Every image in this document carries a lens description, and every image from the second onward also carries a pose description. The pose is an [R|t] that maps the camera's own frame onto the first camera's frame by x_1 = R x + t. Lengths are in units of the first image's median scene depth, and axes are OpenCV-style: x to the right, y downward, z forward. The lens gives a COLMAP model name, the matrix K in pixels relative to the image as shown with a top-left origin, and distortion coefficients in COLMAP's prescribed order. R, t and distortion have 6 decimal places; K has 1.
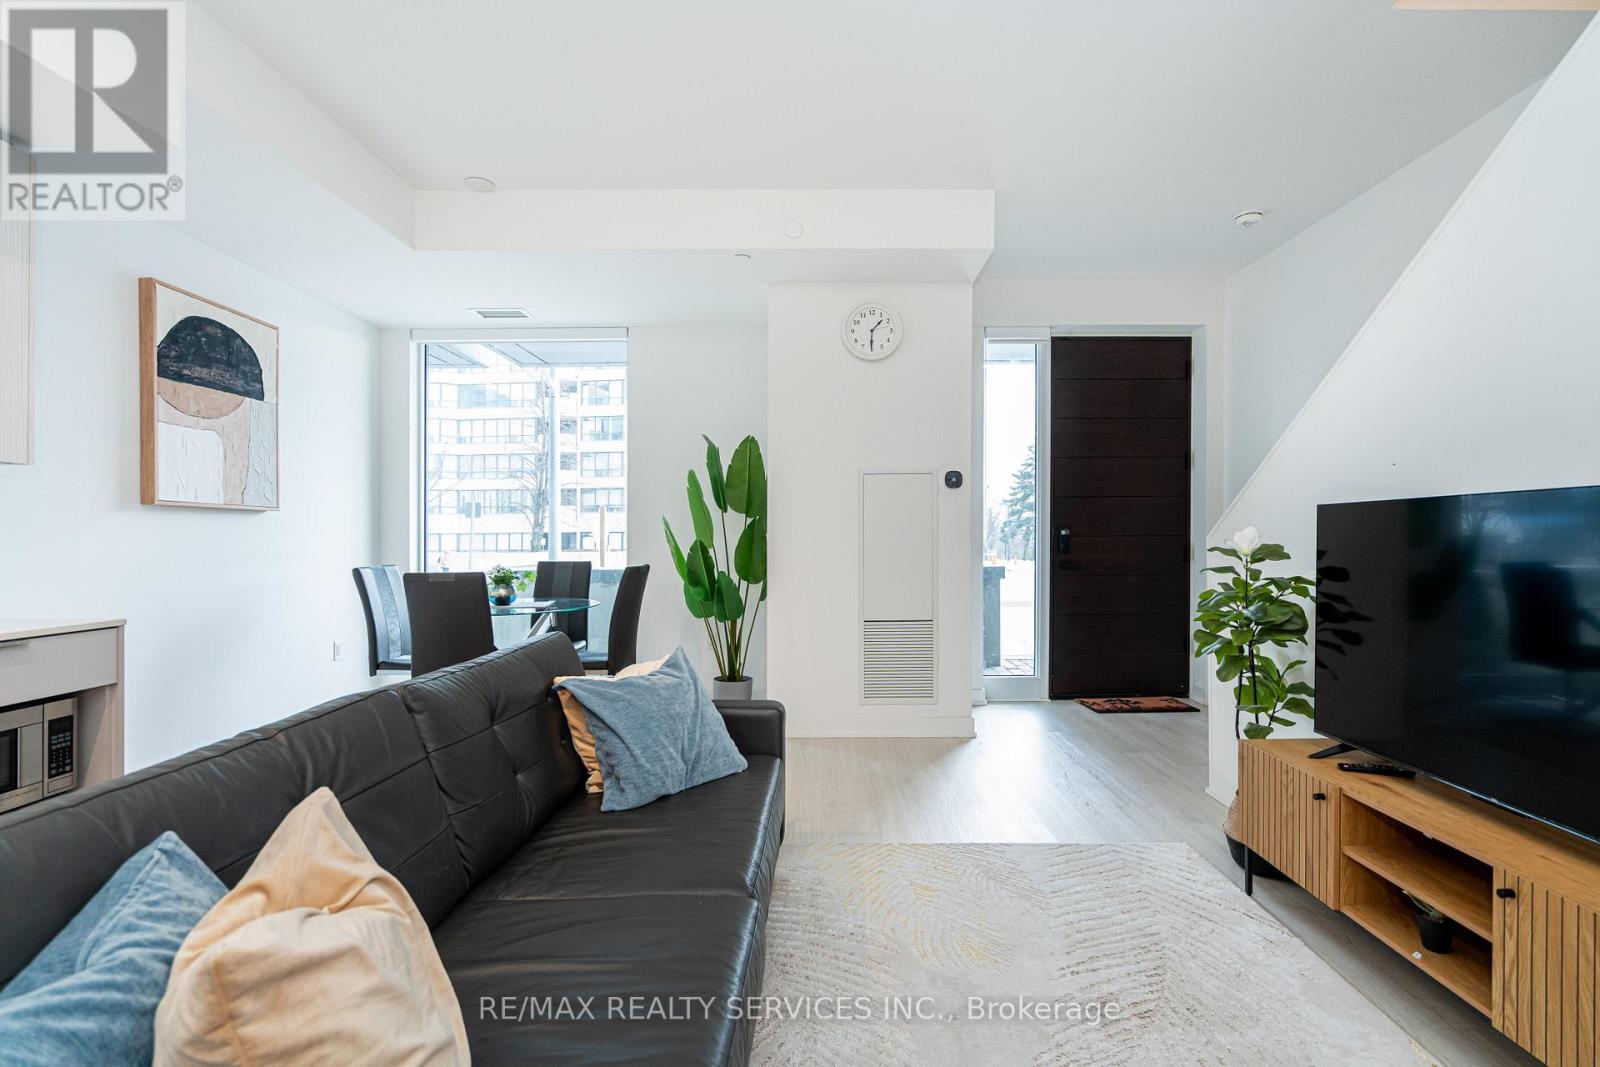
lens RADIAL K [[720.9, 0, 829.8], [0, 720.9, 537.6], [0, 0, 1]] dist [-0.004491, 0.001570]
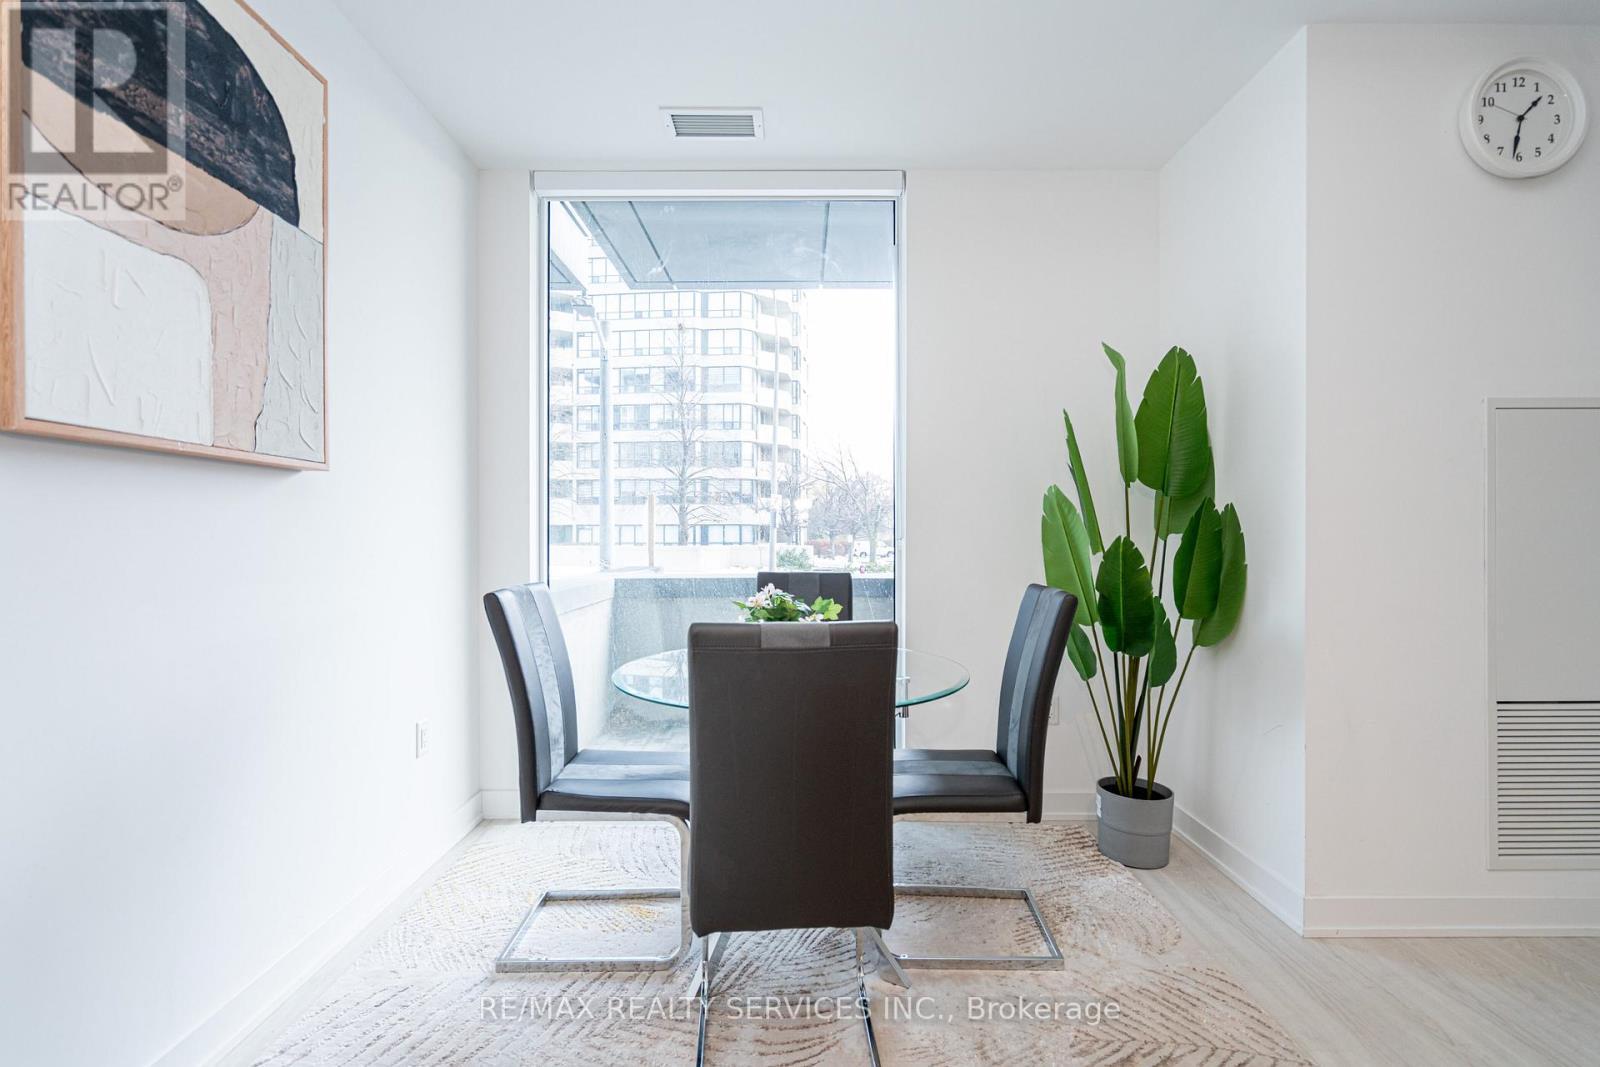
lens RADIAL K [[720.9, 0, 814.6], [0, 720.9, 536.4], [0, 0, 1]] dist [-0.004491, 0.001570]
pose [[0.999983, 0.005843, 0.000068, -0.467987], [-0.005843, 0.999965, 0.005934, 0.000612], [-0.000033, -0.005935, 0.999982, 0.554025]]
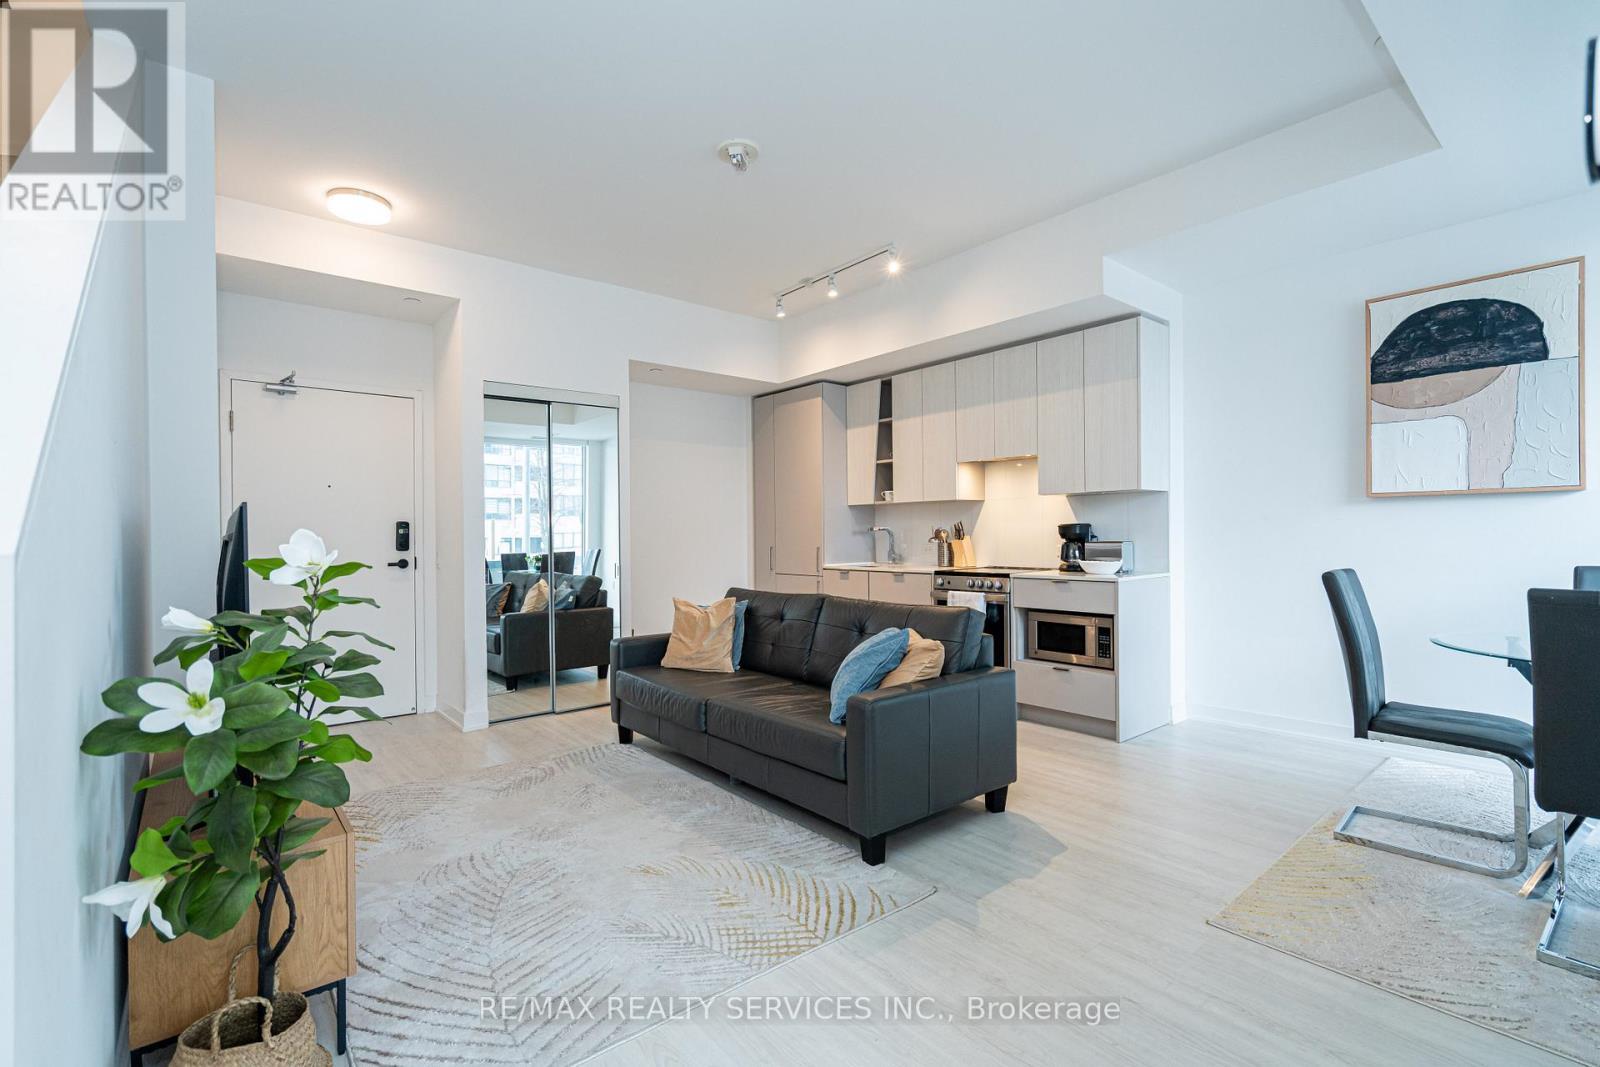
lens RADIAL K [[720.9, 0, 810.9], [0, 720.9, 541.1], [0, 0, 1]] dist [-0.004491, 0.001570]
pose [[-0.763040, 0.016210, -0.646148, 0.405536], [0.013031, 0.999868, 0.009695, 0.000092], [0.646220, -0.001022, -0.763151, 1.102599]]
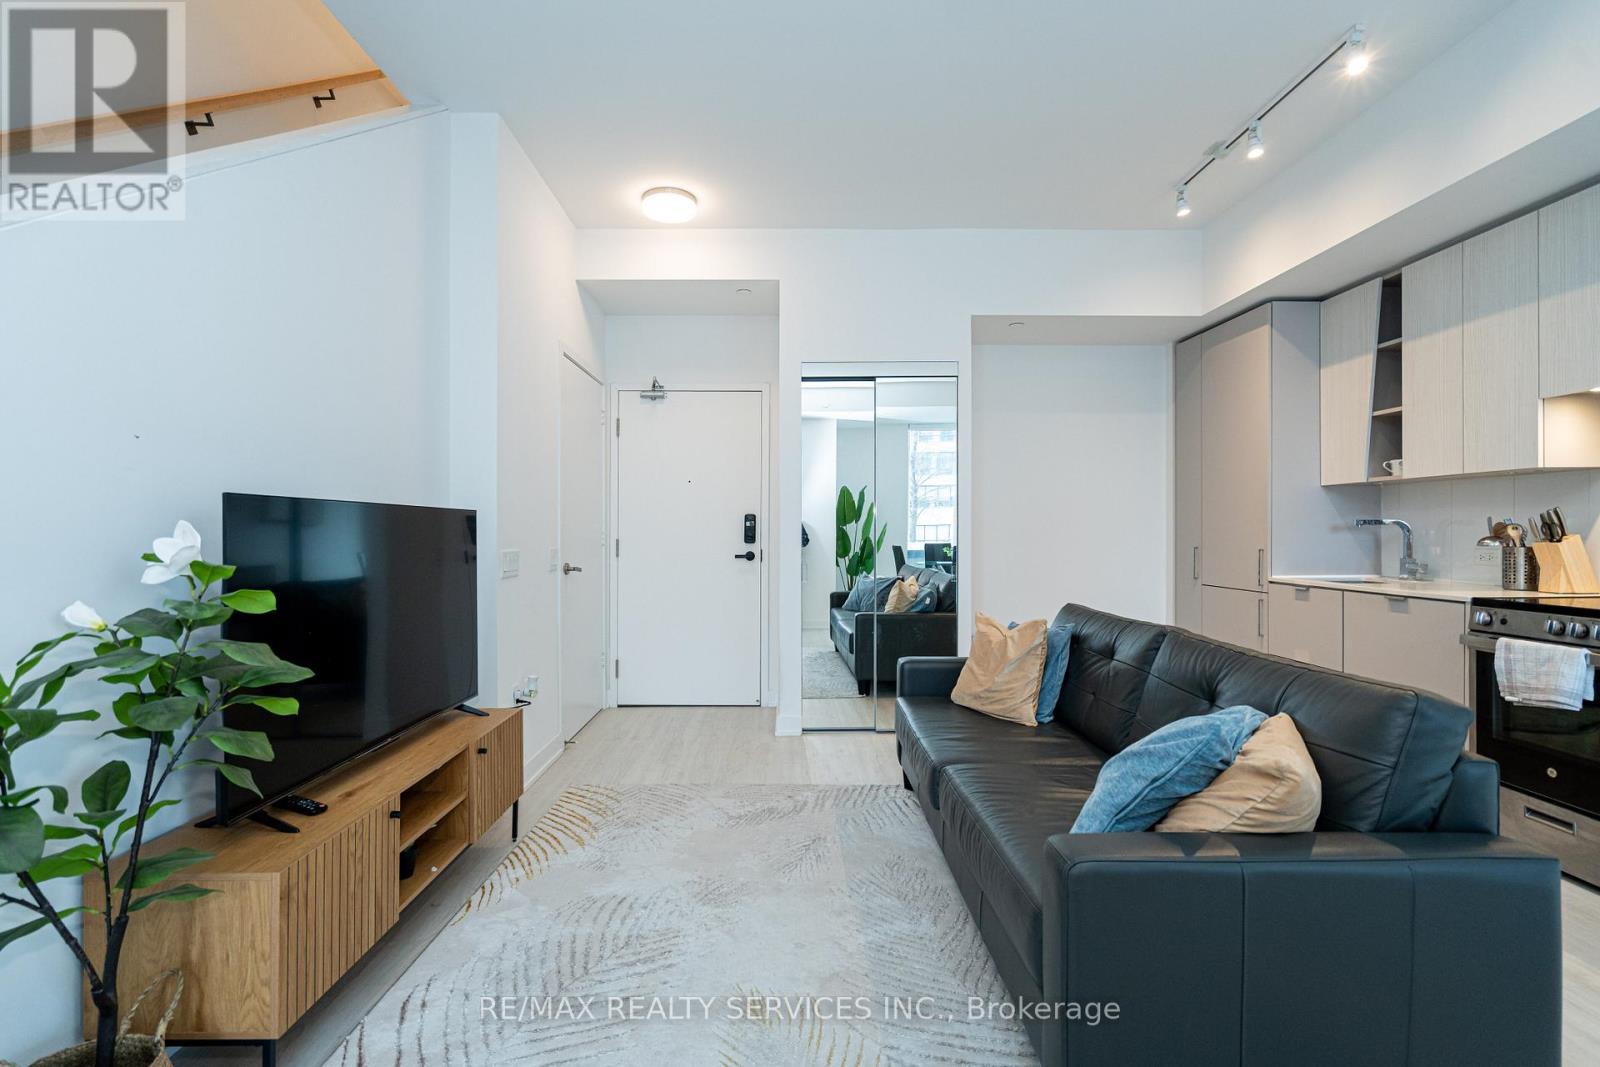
lens RADIAL K [[720.9, 0, 817.2], [0, 720.9, 534.1], [0, 0, 1]] dist [-0.004491, 0.001570]
pose [[-0.999927, 0.004189, -0.011350, 0.078032], [0.004154, 0.999987, 0.003037, 0.000731], [0.011363, 0.002989, -0.999931, 0.973460]]
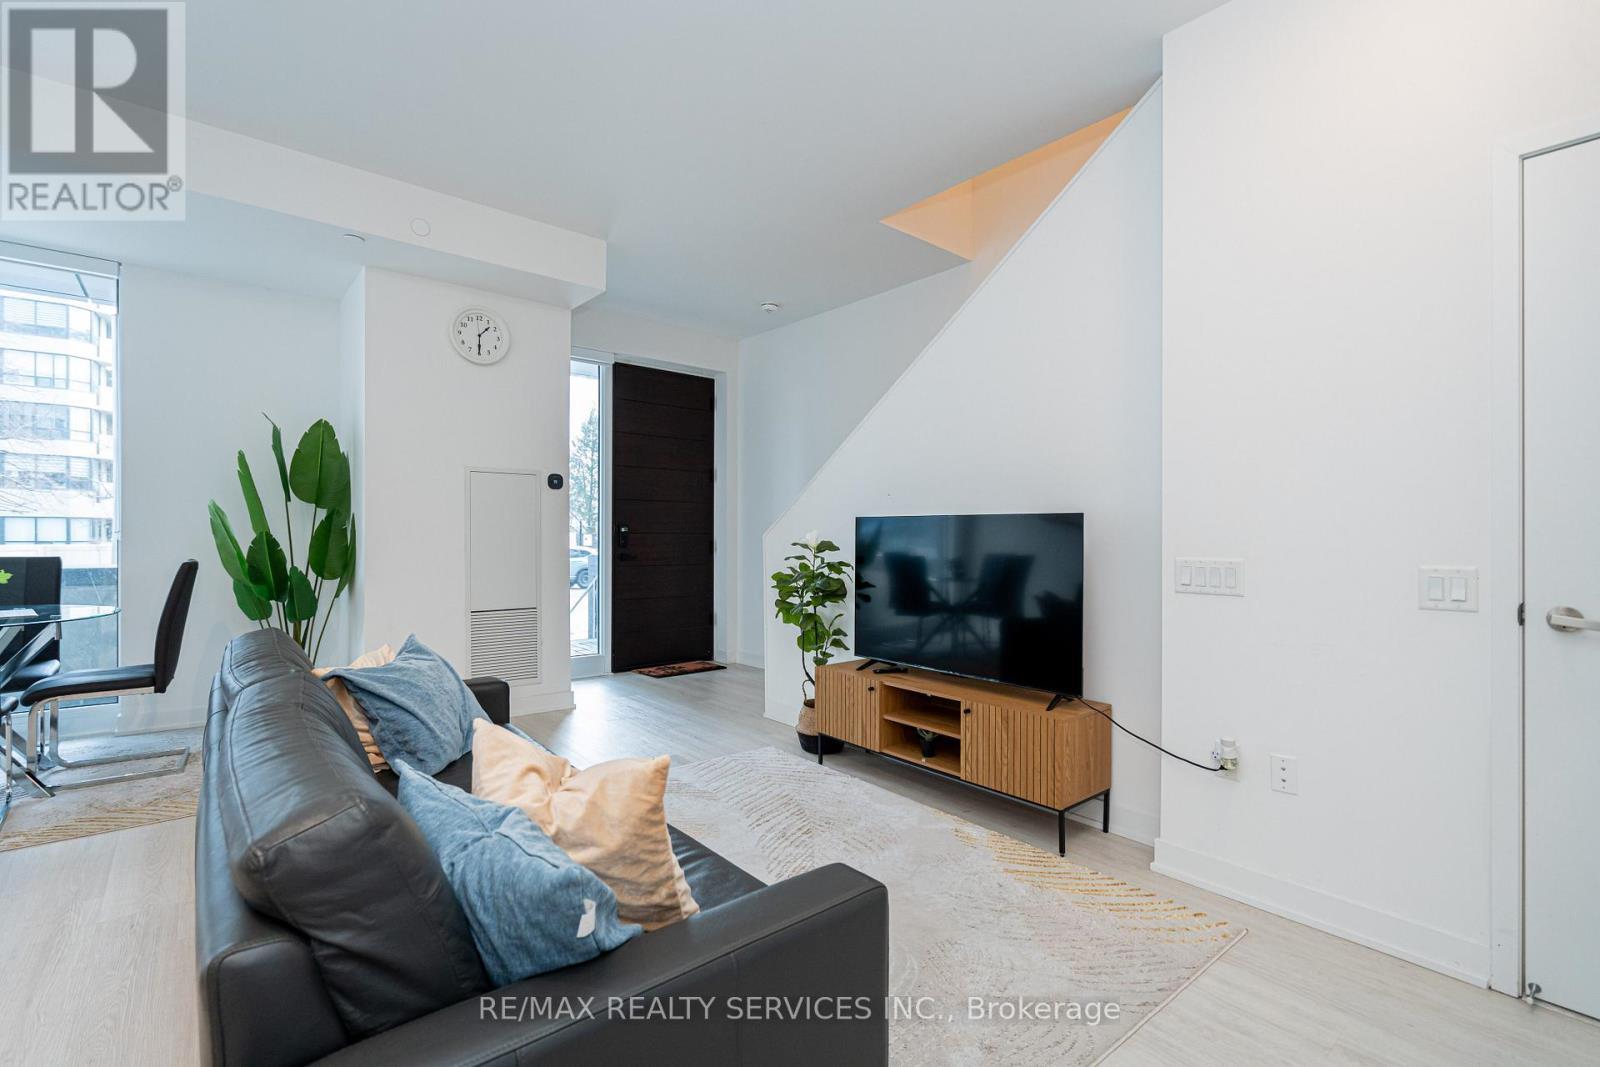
lens RADIAL K [[720.9, 0, 771.6], [0, 720.9, 526.5], [0, 0, 1]] dist [-0.004491, 0.001570]
pose [[0.785137, 0.019554, 0.619013, -0.277125], [-0.013886, 0.999806, -0.013970, 0.000598], [-0.619166, 0.002373, 0.785257, -0.096316]]
